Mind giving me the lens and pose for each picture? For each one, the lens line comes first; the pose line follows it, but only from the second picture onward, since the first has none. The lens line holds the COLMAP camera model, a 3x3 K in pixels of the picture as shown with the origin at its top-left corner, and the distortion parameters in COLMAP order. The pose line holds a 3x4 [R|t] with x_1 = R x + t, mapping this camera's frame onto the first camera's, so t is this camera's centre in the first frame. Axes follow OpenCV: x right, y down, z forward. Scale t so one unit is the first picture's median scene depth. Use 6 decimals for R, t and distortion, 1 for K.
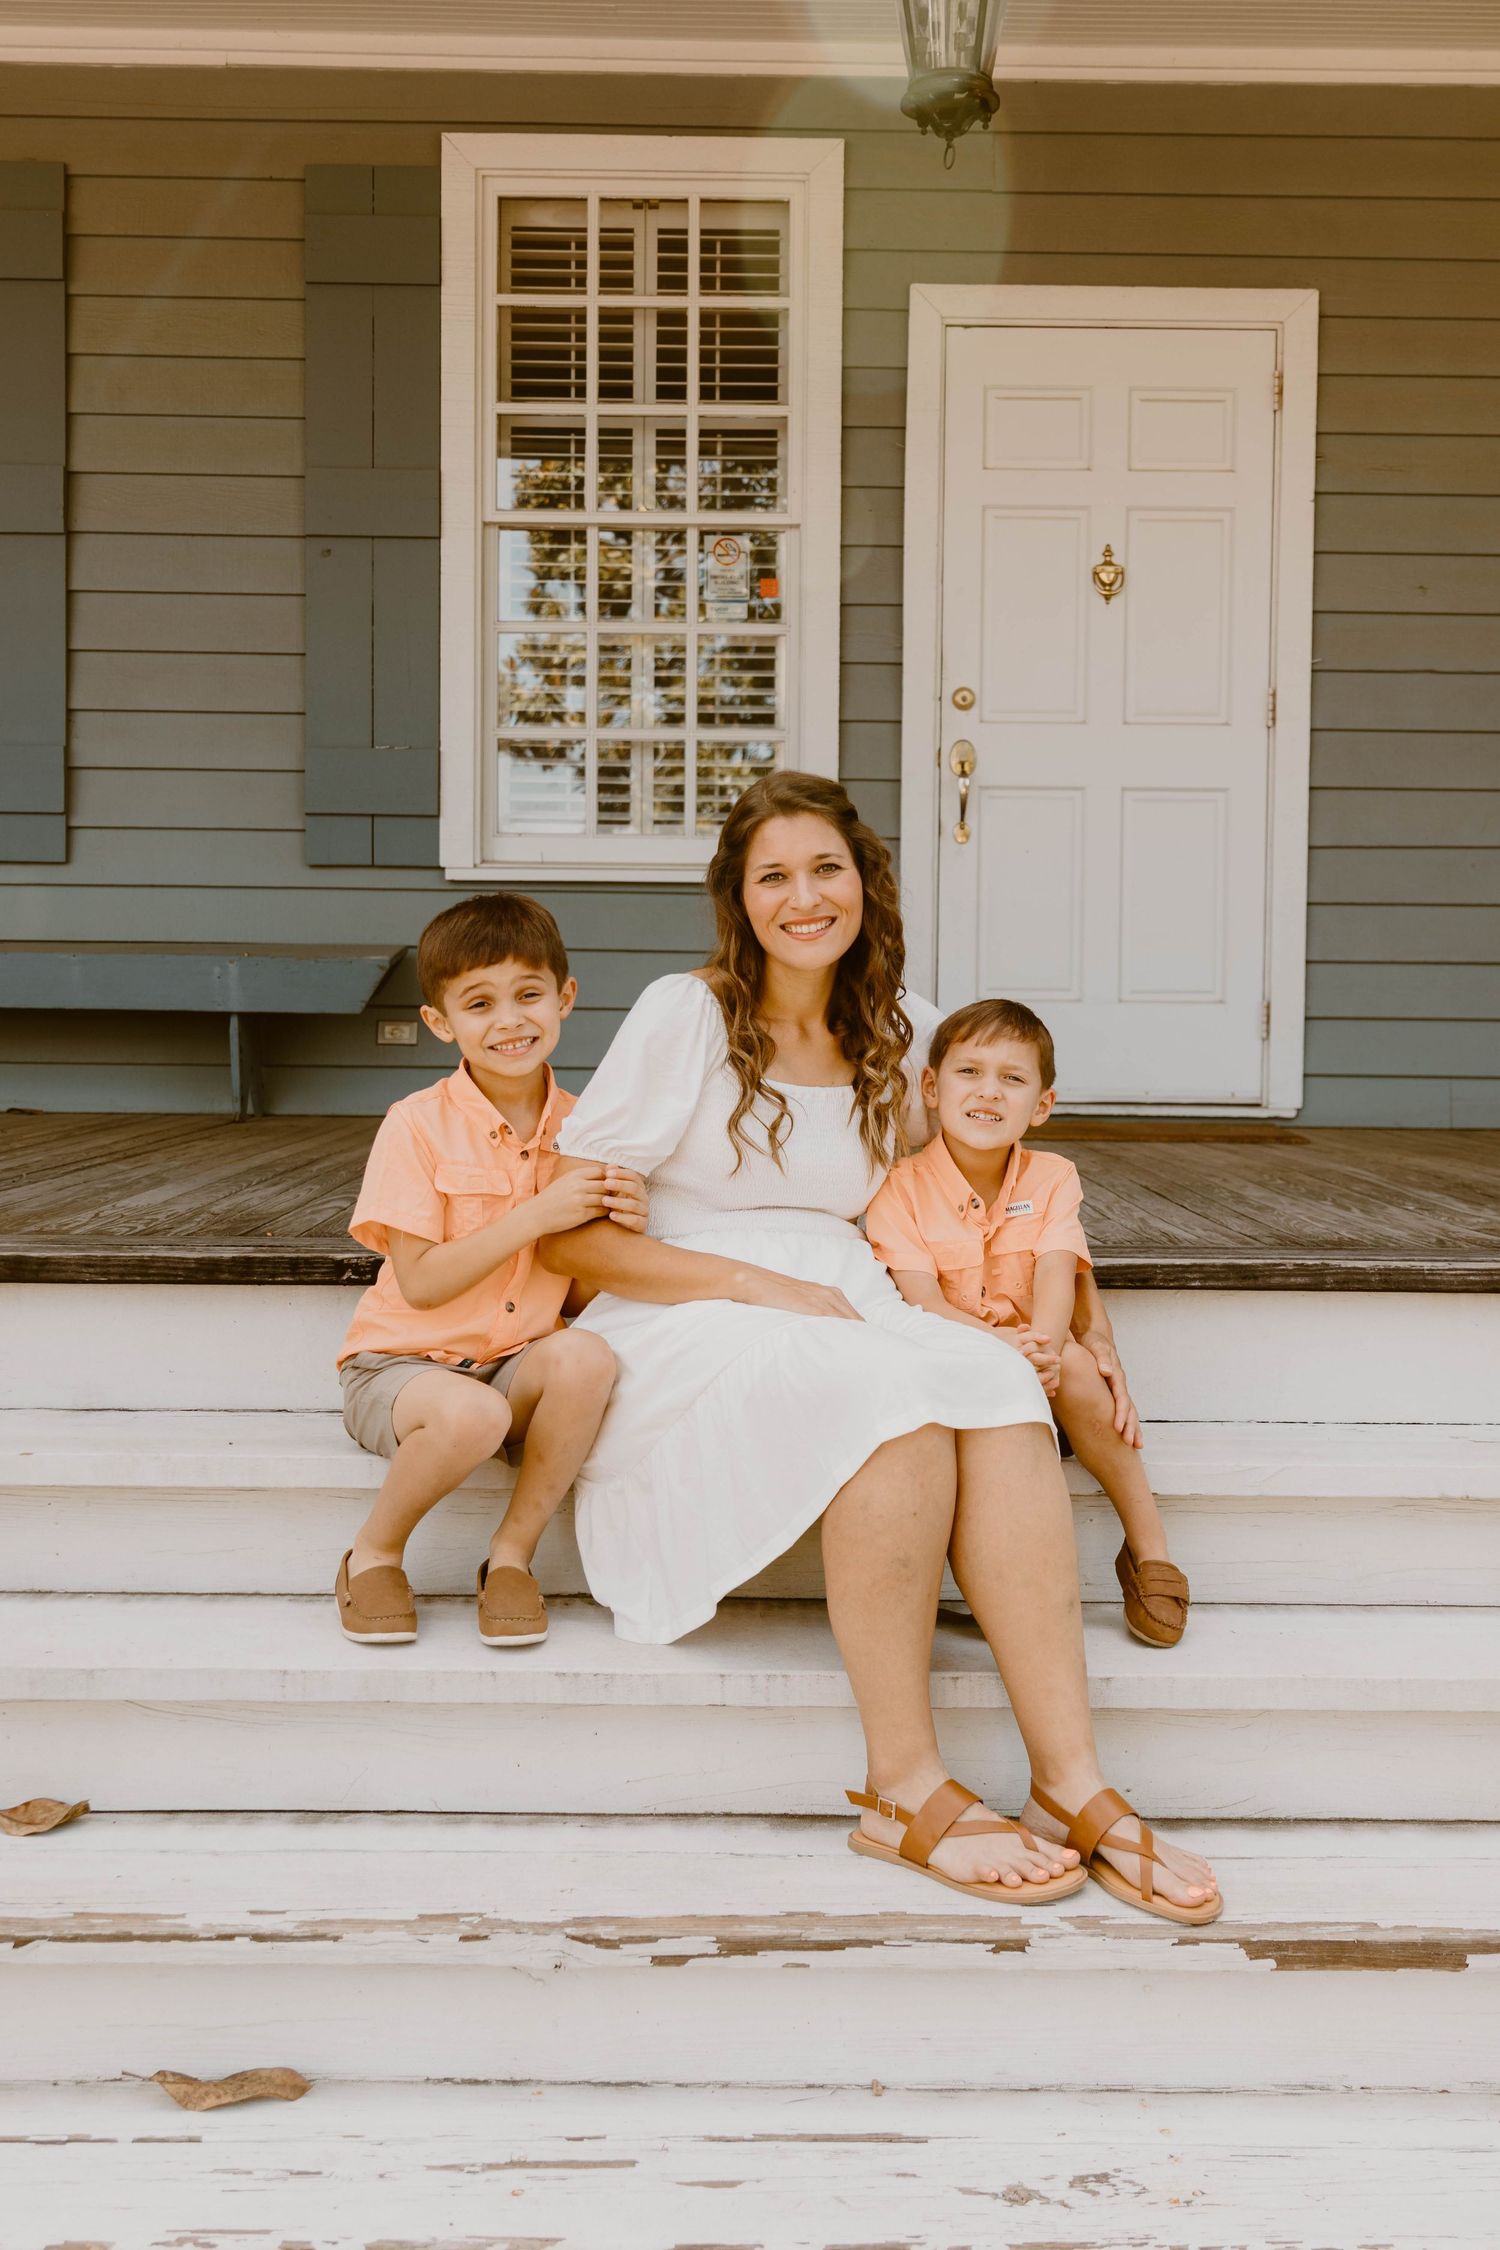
lens RADIAL K [[2552.9, 0, 750.0], [0, 2552.9, 1125.0], [0, 0, 1]] dist [0.016650, -0.019284]
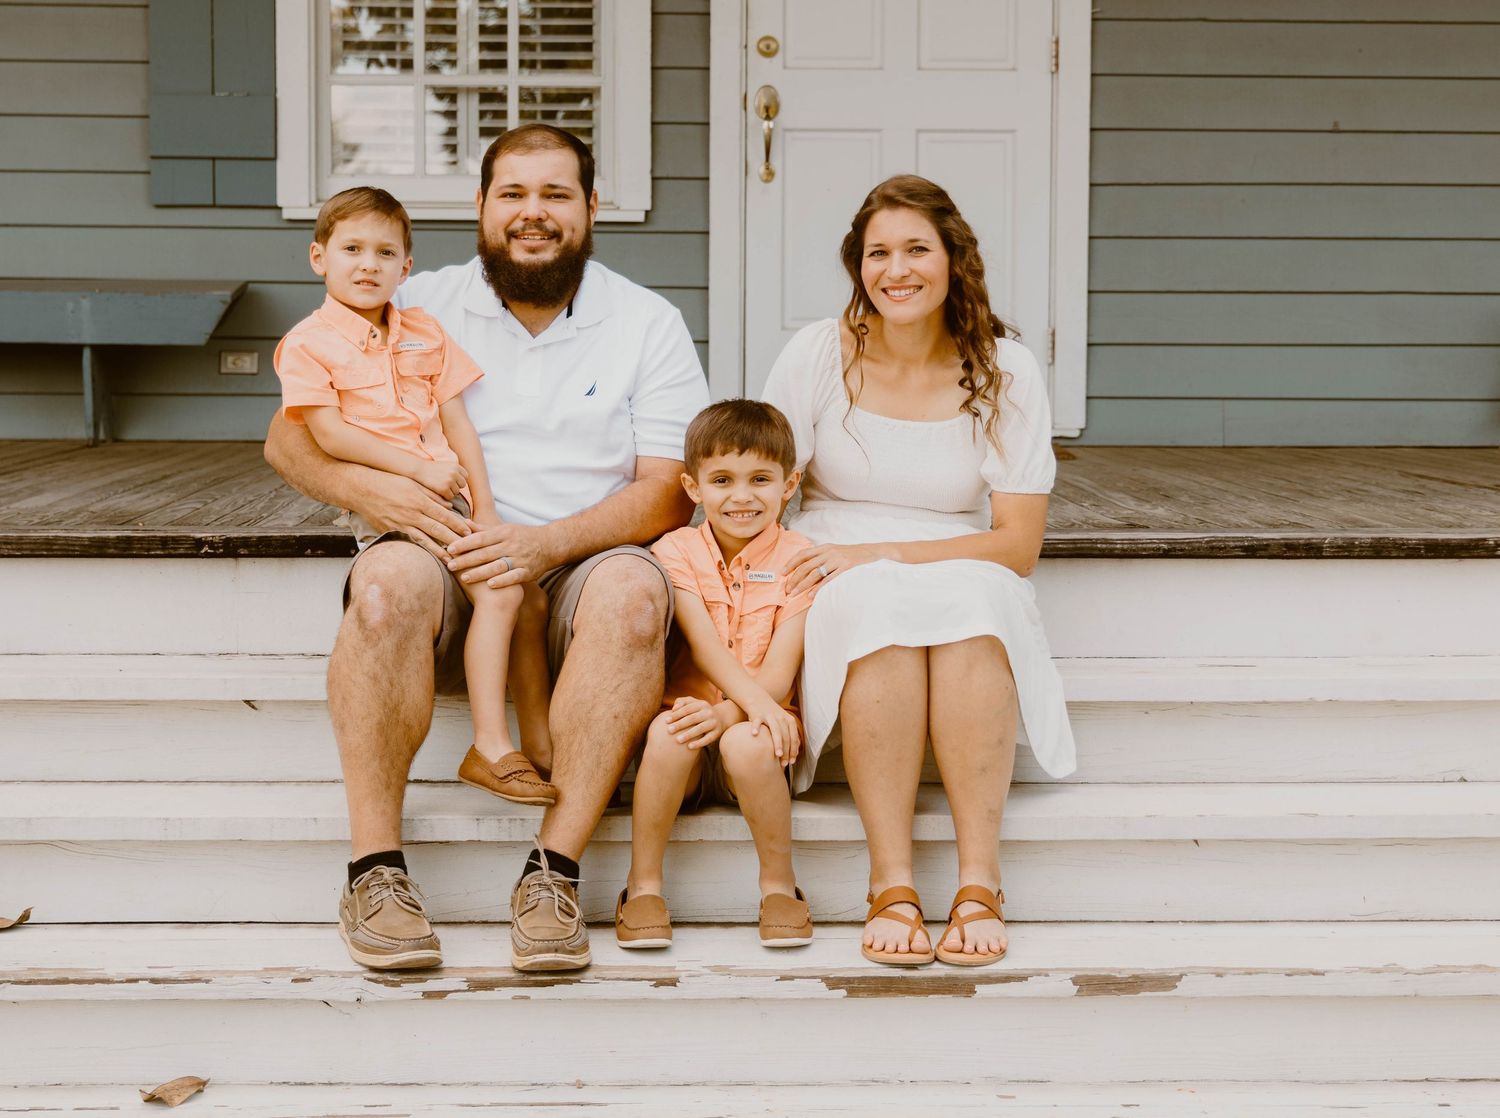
lens RADIAL K [[3017.7, 0, 750.0], [0, 3017.7, 559.0], [0, 0, 1]] dist [0.000582, -0.026774]
pose [[0.999502, -0.007368, 0.030689, 0.058507], [0.006422, 0.999505, 0.030805, 0.013853], [-0.030900, -0.030592, 0.999054, -0.436967]]
